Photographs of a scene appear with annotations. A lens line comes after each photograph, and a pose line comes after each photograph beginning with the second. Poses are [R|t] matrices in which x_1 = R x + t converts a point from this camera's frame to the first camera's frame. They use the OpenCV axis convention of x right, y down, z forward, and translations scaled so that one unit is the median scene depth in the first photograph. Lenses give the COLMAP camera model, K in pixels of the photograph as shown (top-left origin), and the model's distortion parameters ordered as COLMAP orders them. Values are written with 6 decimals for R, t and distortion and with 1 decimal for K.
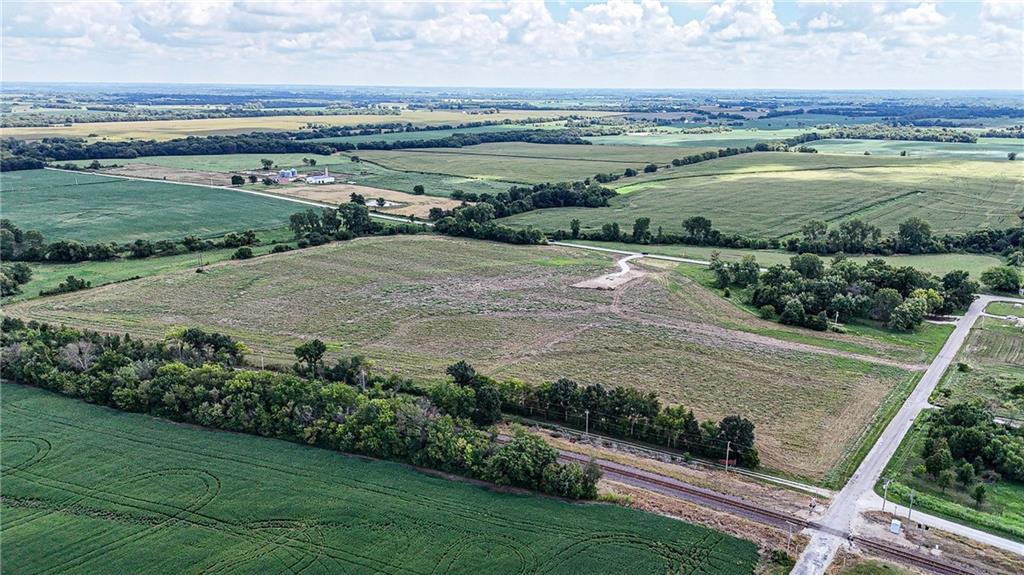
lens RADIAL K [[743.2, 0, 517.6], [0, 743.2, 286.2], [0, 0, 1]] dist [0.060424, -0.063394]
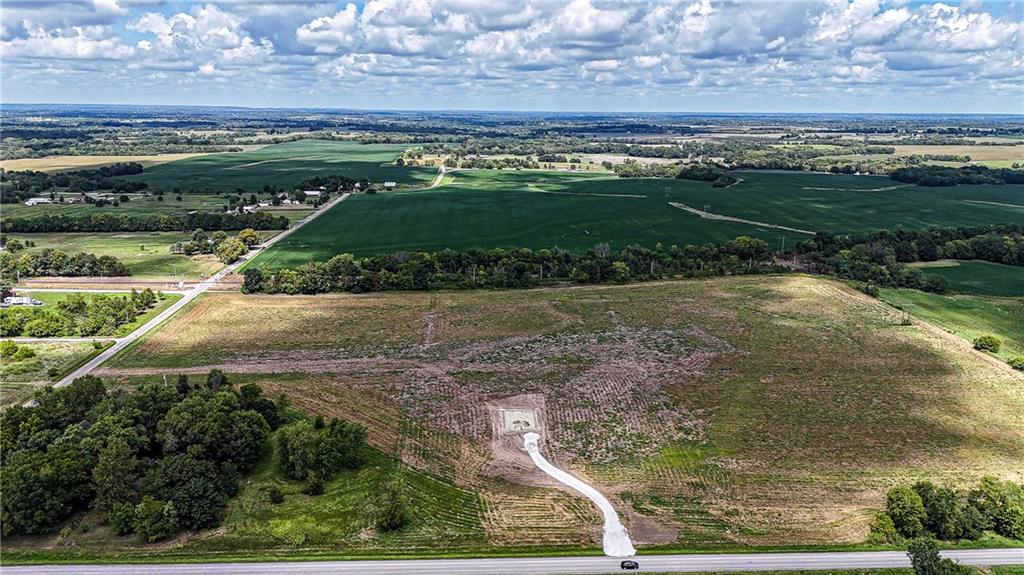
lens RADIAL K [[754.3, 0, 513.0], [0, 754.3, 270.5], [0, 0, 1]] dist [0.071274, -0.077397]
pose [[-0.772009, 0.126173, -0.622962, 0.116692], [-0.174932, 0.900073, 0.399084, -0.085682], [0.611065, 0.417073, -0.672793, 0.319323]]
